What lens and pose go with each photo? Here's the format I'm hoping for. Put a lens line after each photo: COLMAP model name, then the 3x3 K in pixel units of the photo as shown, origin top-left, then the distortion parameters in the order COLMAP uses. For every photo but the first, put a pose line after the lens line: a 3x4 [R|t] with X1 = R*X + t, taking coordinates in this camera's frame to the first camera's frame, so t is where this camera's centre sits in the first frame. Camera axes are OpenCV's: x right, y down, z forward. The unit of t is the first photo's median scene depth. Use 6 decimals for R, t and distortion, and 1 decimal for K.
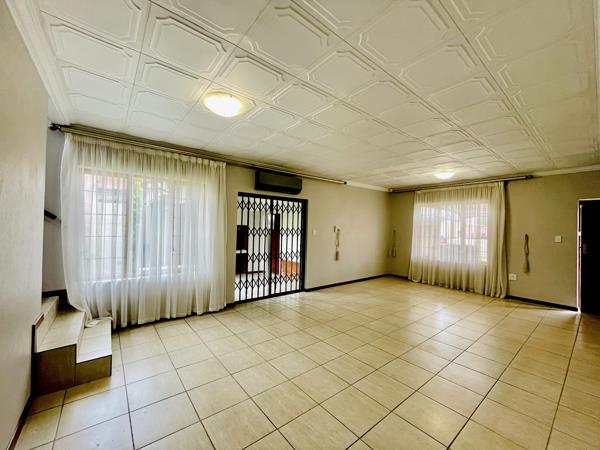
lens RADIAL K [[244.2, 0, 300.0], [0, 244.2, 225.0], [0, 0, 1]] dist [0.000295, -0.000013]
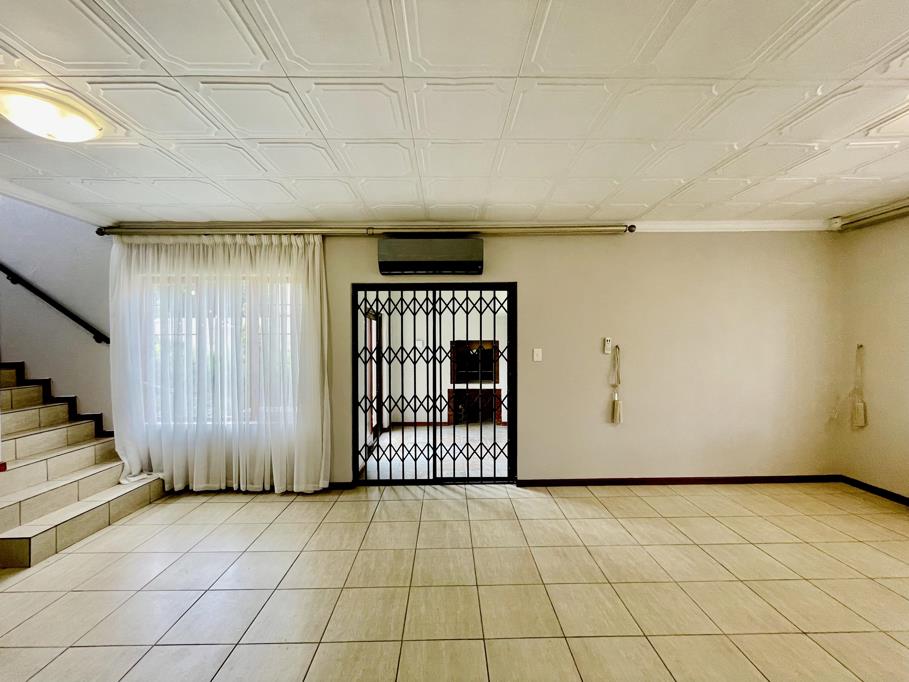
lens RADIAL K [[372.2, 0, 454.5], [0, 372.2, 341.0], [0, 0, 1]] dist [0.000325, -0.000005]
pose [[0.788733, -0.023374, -0.614292, 0.383064], [0.029285, 0.999571, -0.000433, 0.001698], [0.614038, -0.017648, 0.789079, 0.408537]]
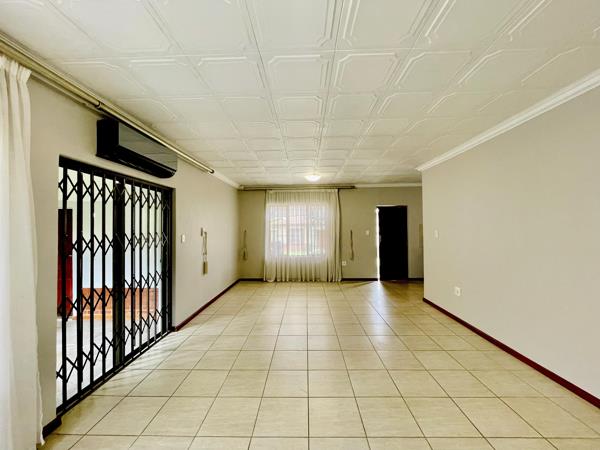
lens RADIAL K [[244.2, 0, 300.0], [0, 244.2, 225.0], [0, 0, 1]] dist [0.000295, -0.000013]
pose [[0.645975, -0.018583, 0.763132, -0.265202], [0.016599, 0.999809, 0.010296, -0.008760], [-0.763178, 0.006016, 0.646160, 0.348113]]
